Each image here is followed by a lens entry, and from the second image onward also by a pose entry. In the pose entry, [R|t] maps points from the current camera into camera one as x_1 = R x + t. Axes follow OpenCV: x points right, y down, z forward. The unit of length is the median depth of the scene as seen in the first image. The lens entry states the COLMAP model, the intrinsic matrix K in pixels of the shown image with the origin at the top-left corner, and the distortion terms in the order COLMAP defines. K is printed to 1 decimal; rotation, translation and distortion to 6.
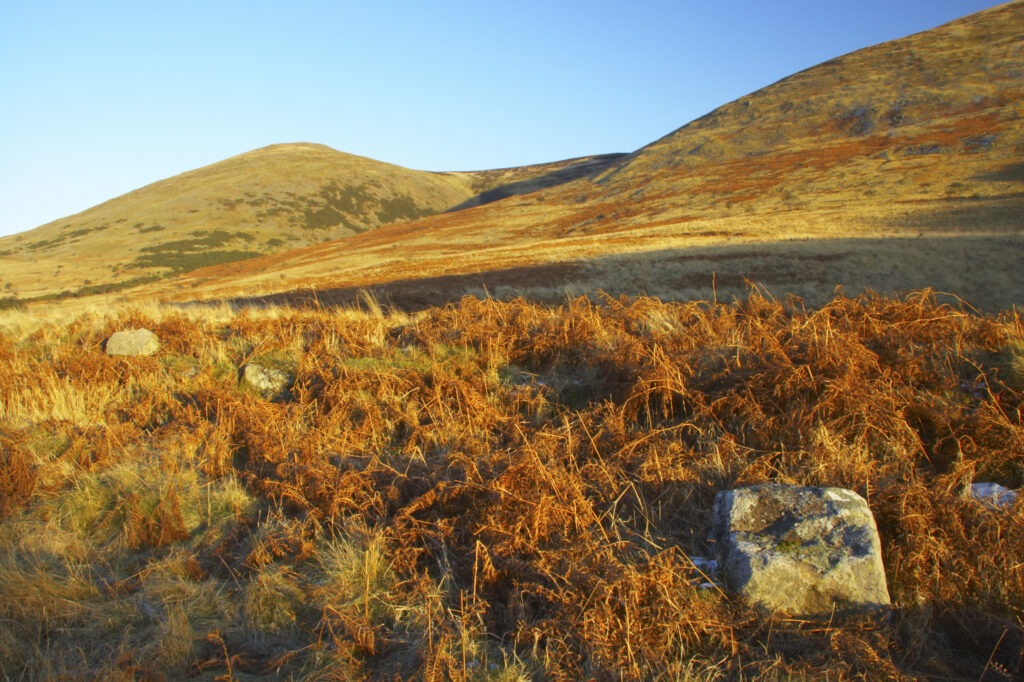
lens RADIAL K [[821.8, 0, 506.7], [0, 821.8, 372.4], [0, 0, 1]] dist [-0.178011, 0.181502]
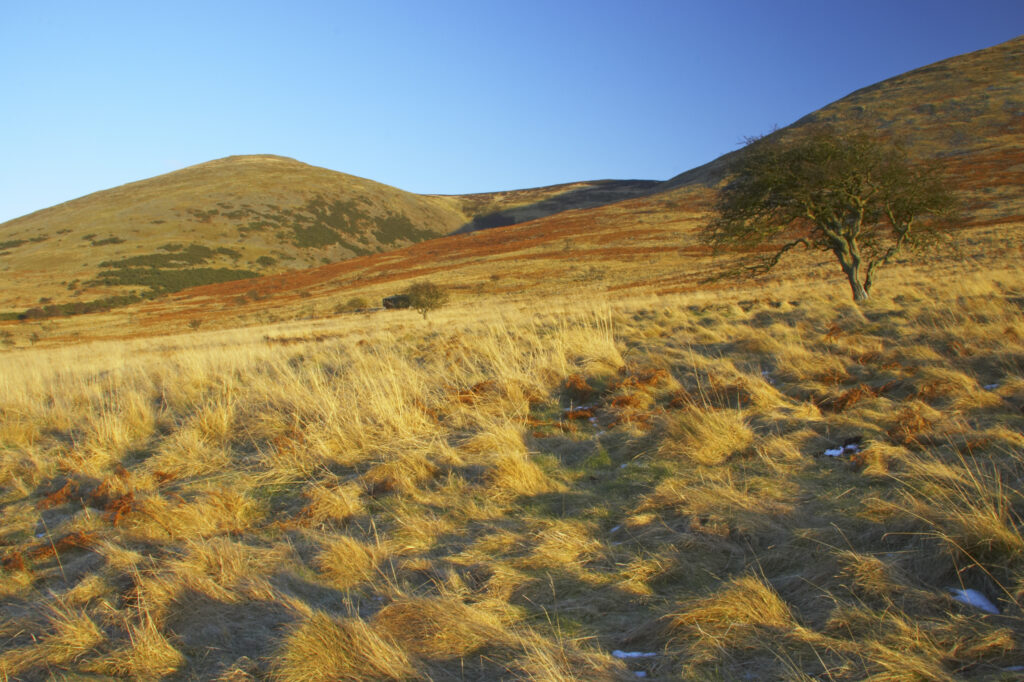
lens RADIAL K [[821.8, 0, 506.7], [0, 821.8, 372.4], [0, 0, 1]] dist [-0.178011, 0.181502]
pose [[0.993598, 0.005266, 0.112852, -0.125762], [0.000357, 0.998762, -0.049743, -0.007688], [-0.112974, 0.049465, 0.992366, 0.155852]]
